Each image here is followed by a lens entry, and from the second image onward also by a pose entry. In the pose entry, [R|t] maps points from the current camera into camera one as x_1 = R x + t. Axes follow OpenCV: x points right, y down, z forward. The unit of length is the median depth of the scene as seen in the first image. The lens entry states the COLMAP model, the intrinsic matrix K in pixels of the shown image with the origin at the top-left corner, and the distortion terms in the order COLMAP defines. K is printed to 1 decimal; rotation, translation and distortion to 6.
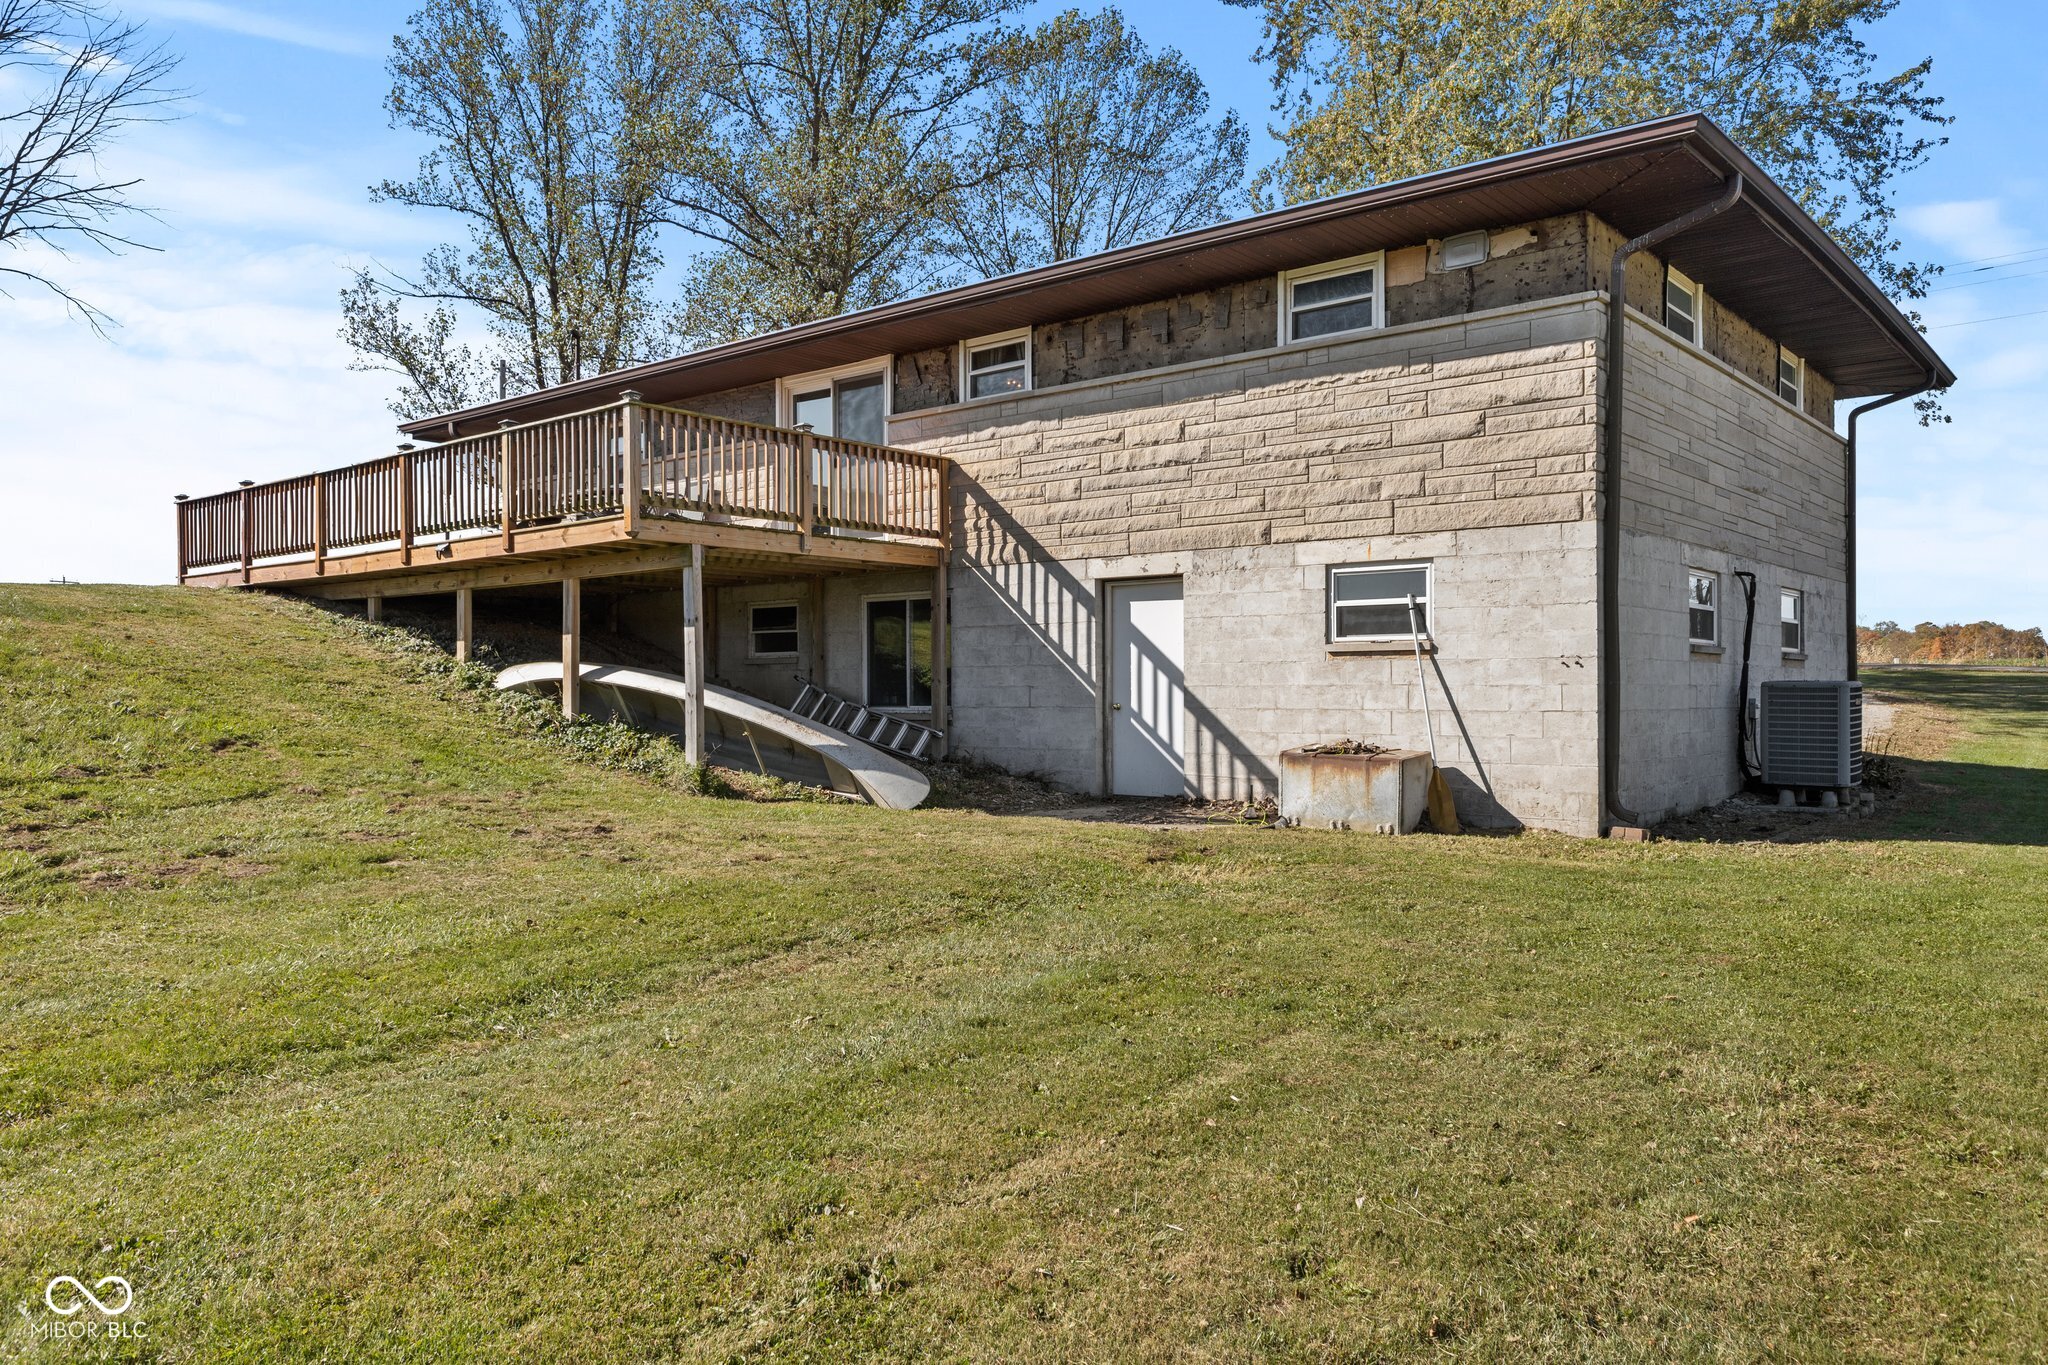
lens RADIAL K [[1468.4, 0, 1024.0], [0, 1468.4, 682.5], [0, 0, 1]] dist [0.017755, -0.002097]
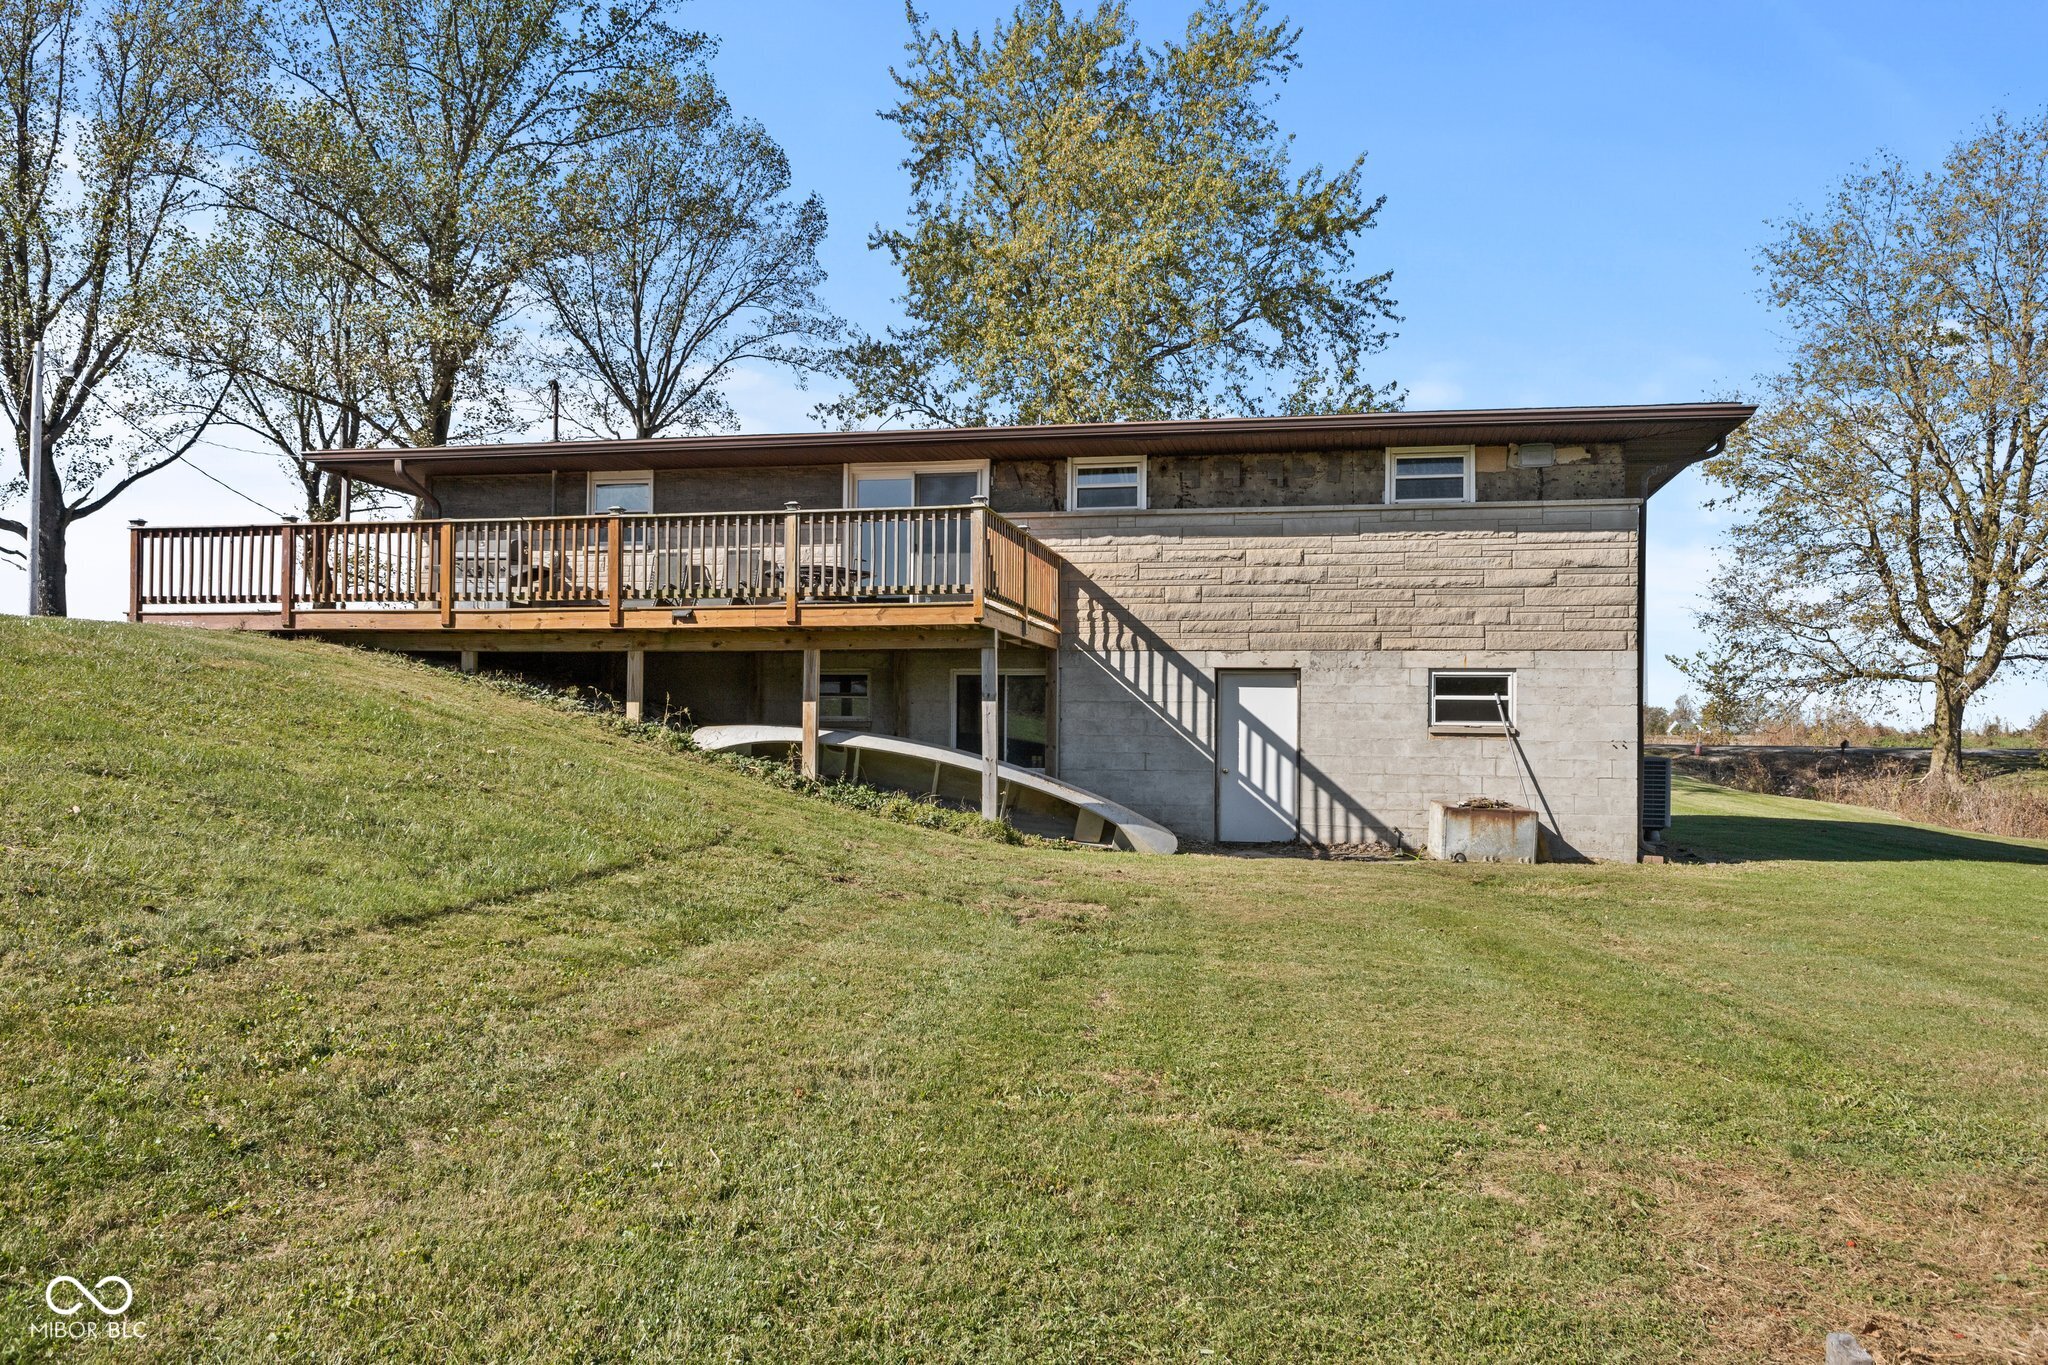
lens RADIAL K [[1533.1, 0, 1024.0], [0, 1533.1, 682.5], [0, 0, 1]] dist [0.012374, 0.001142]
pose [[0.882463, 0.033288, 0.469202, -0.701780], [-0.016862, 0.999090, -0.039169, -0.004908], [-0.470079, 0.026654, 0.882222, -0.065075]]
